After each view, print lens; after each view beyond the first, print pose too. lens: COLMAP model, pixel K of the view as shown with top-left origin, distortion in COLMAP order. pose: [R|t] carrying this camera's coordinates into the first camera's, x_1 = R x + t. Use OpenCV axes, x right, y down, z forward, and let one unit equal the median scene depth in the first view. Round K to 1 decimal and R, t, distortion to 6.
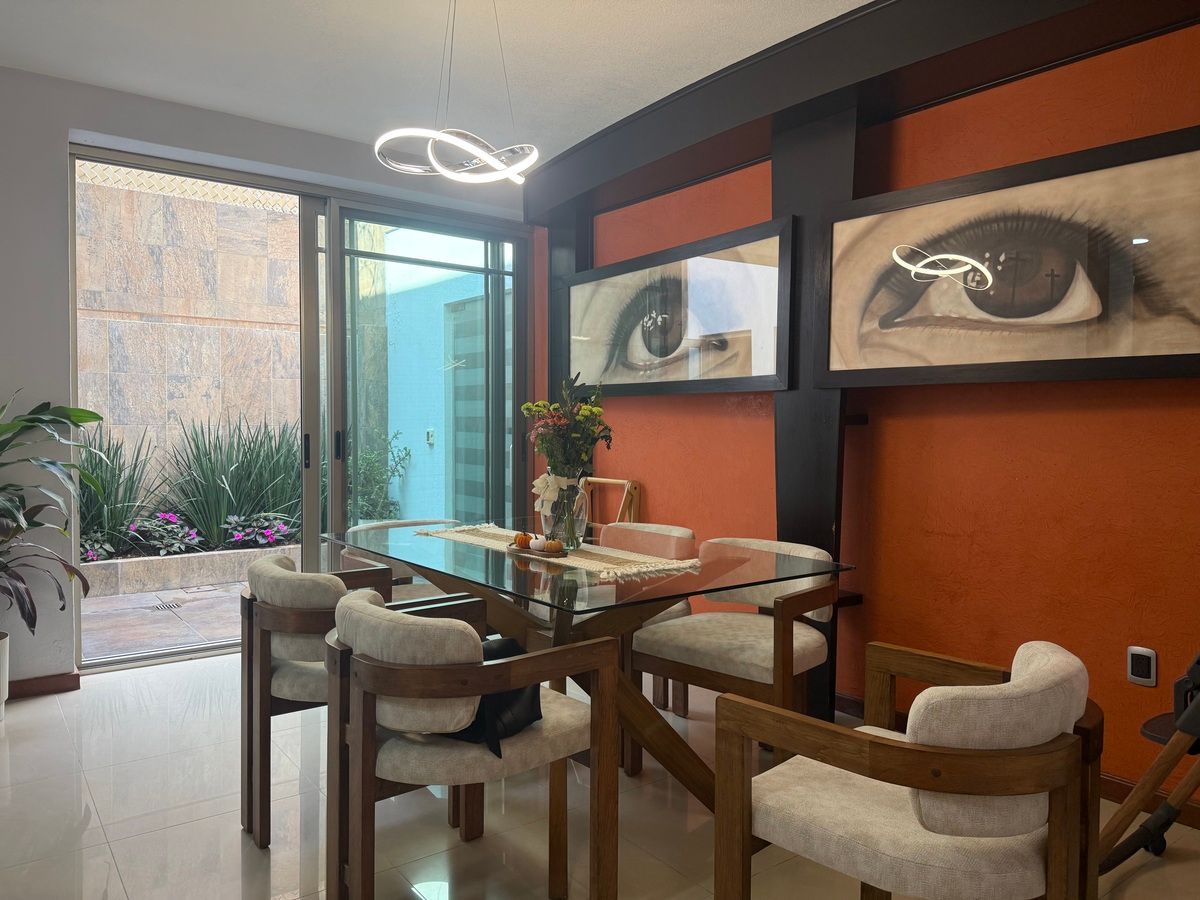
lens RADIAL K [[853.0, 0, 599.4], [0, 853.0, 446.2], [0, 0, 1]] dist [0.020380, -0.009791]
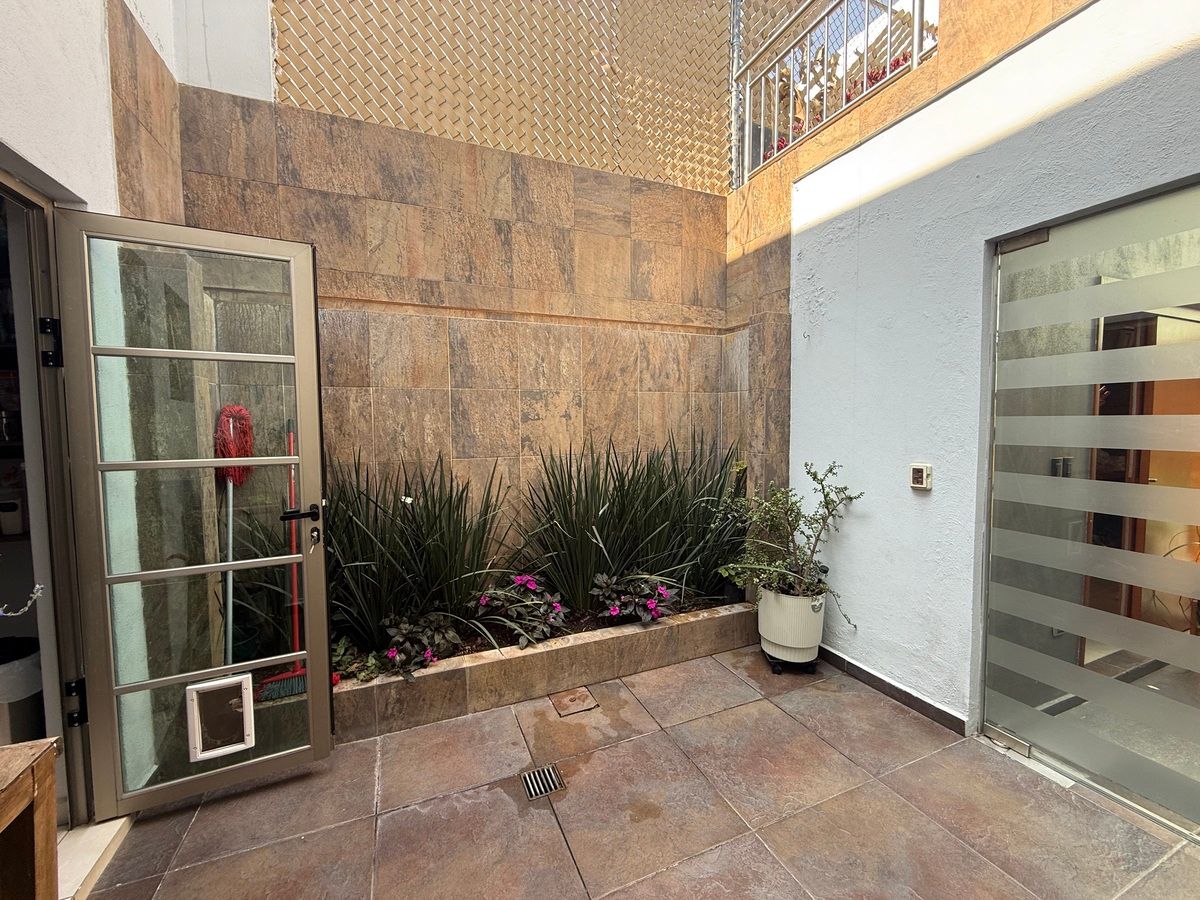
lens RADIAL K [[479.3, 0, 602.0], [0, 479.3, 451.6], [0, 0, 1]] dist [0.003258, -0.000827]
pose [[0.968616, -0.003636, -0.248534, -0.326720], [0.011614, 0.999463, 0.030638, -0.040857], [0.248289, -0.032563, 0.968139, 0.601469]]
